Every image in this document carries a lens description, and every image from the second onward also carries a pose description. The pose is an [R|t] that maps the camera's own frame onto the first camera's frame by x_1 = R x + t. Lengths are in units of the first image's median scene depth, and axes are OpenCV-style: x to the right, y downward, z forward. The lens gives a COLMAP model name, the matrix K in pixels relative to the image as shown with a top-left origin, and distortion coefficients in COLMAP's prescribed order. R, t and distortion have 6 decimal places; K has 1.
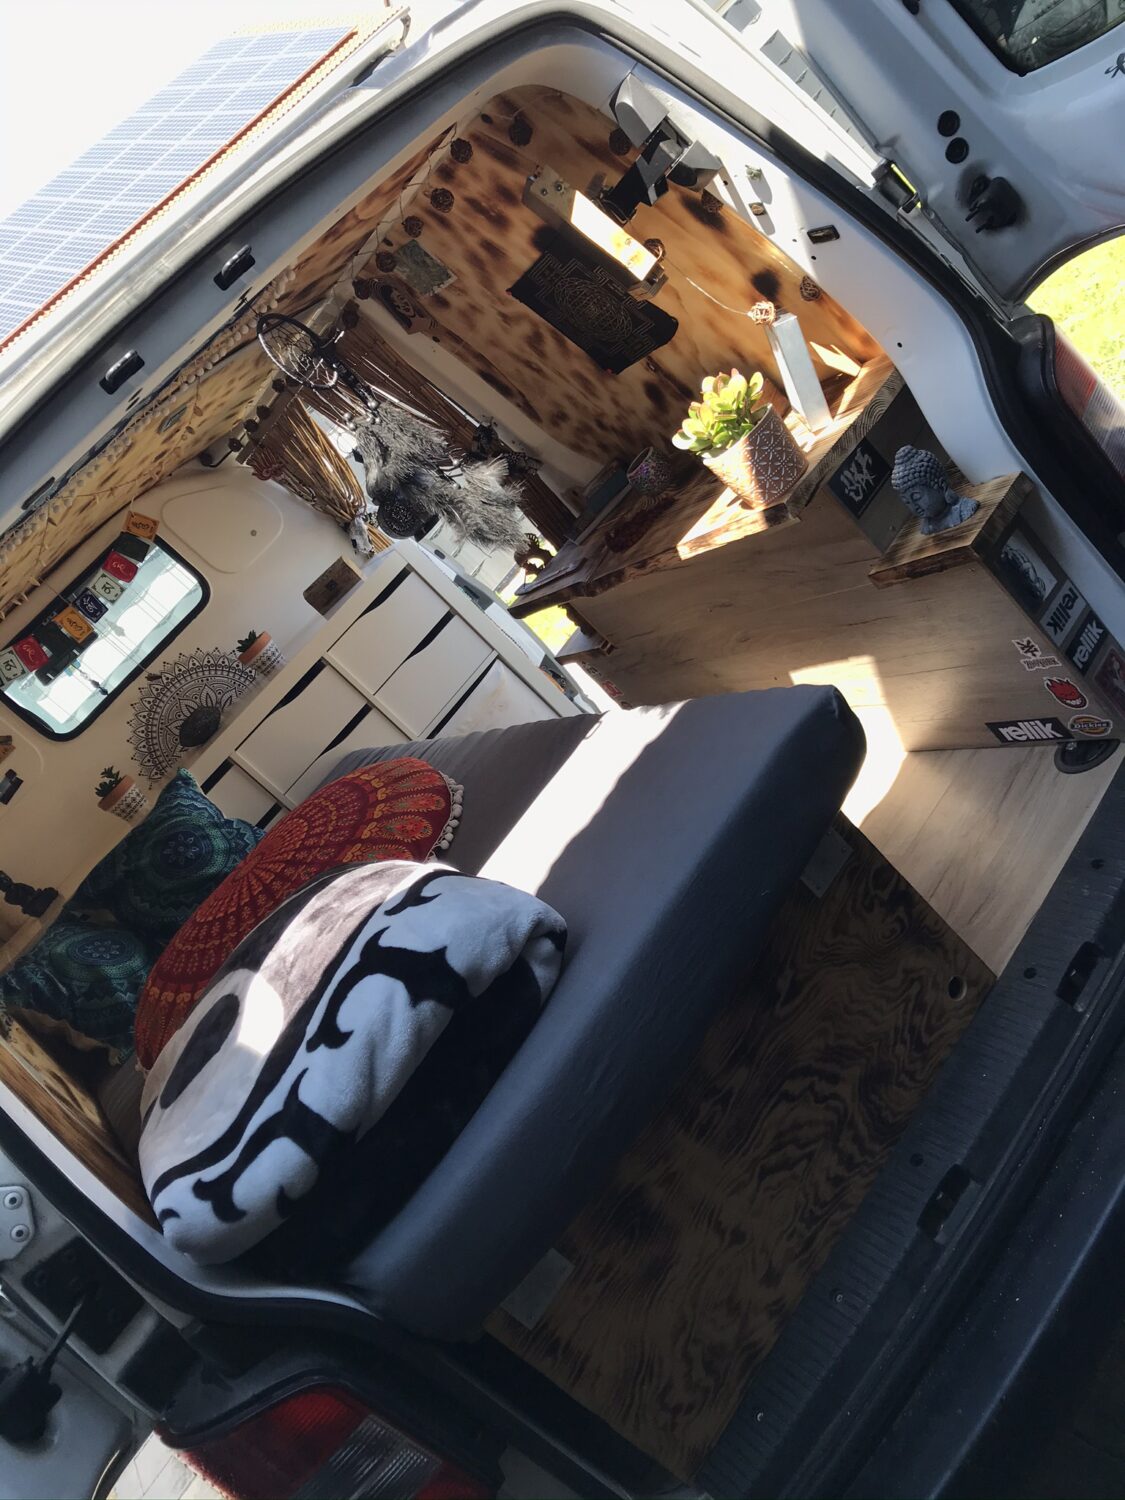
lens RADIAL K [[1265.8, 0, 529.2], [0, 1265.8, 724.1], [0, 0, 1]] dist [0.042320, -0.090493]
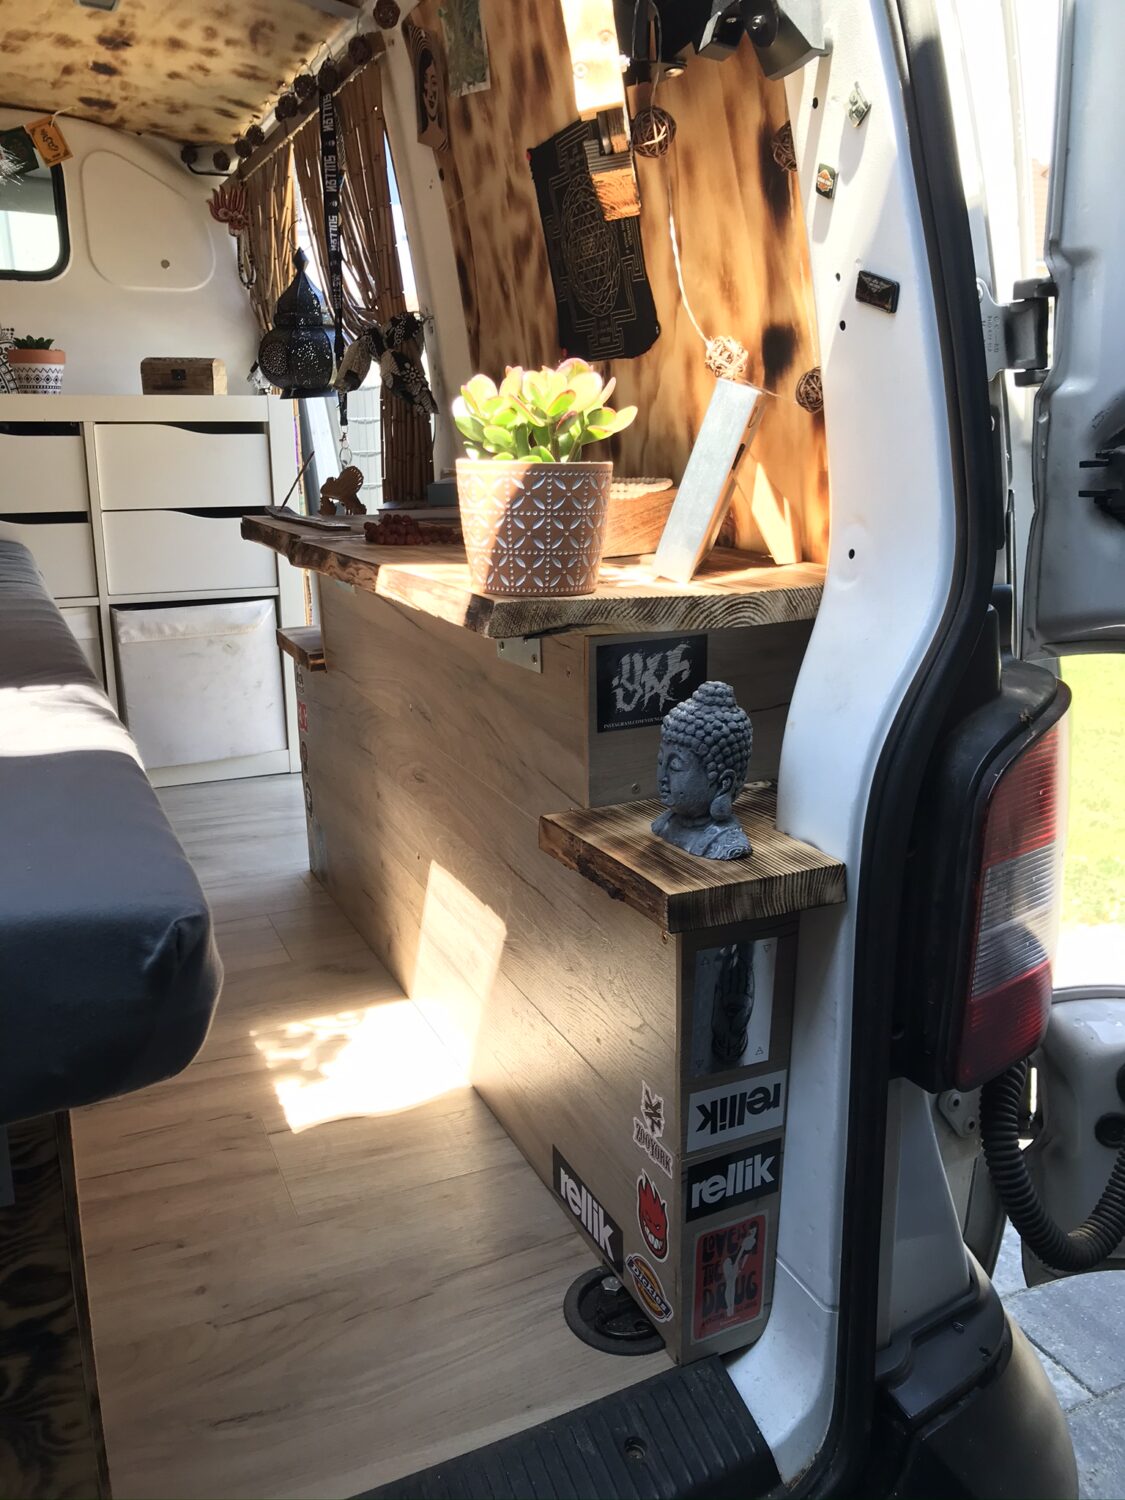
lens RADIAL K [[1266.6, 0, 554.7], [0, 1266.6, 701.2], [0, 0, 1]] dist [0.124814, -0.322225]
pose [[0.715589, 0.697779, 0.032187, 0.220755], [-0.693034, 0.714978, -0.092248, -0.107275], [-0.087382, 0.043705, 0.995216, 0.445249]]
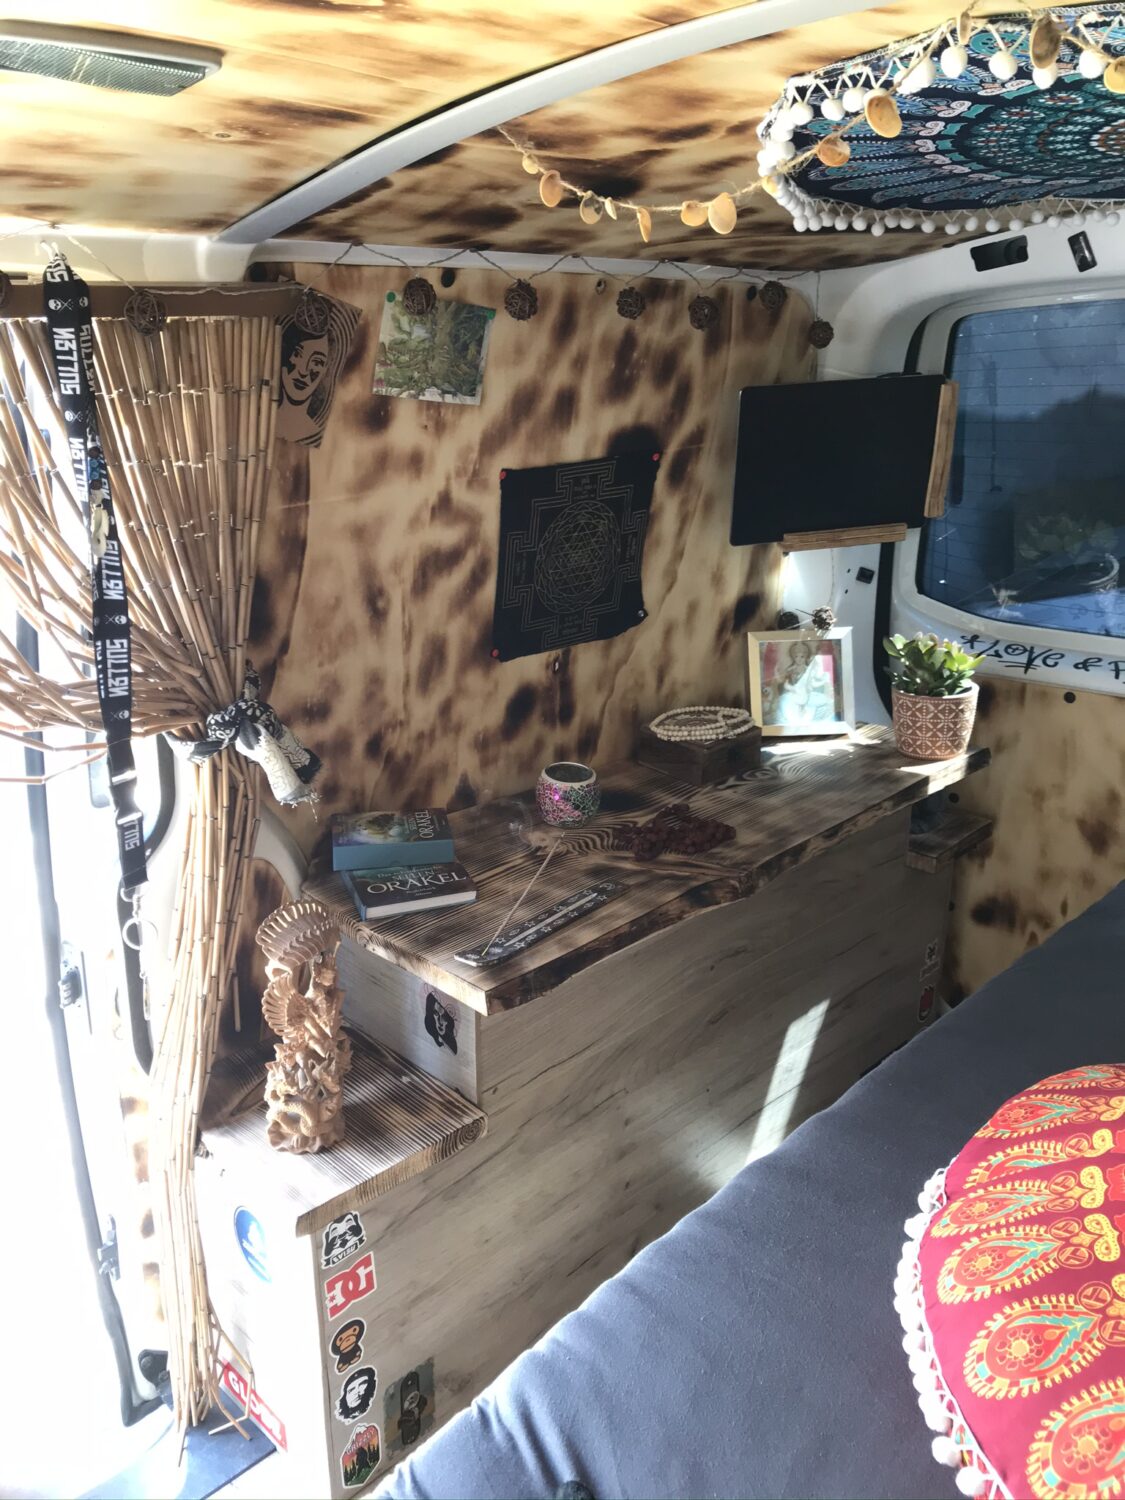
lens RADIAL K [[1265.8, 0, 529.2], [0, 1265.8, 724.1], [0, 0, 1]] dist [0.042320, -0.090493]
pose [[-0.117889, 0.469344, 0.875110, -0.688091], [0.494740, 0.791856, -0.358045, 0.006500], [-0.861008, 0.390742, -0.325554, 1.618812]]
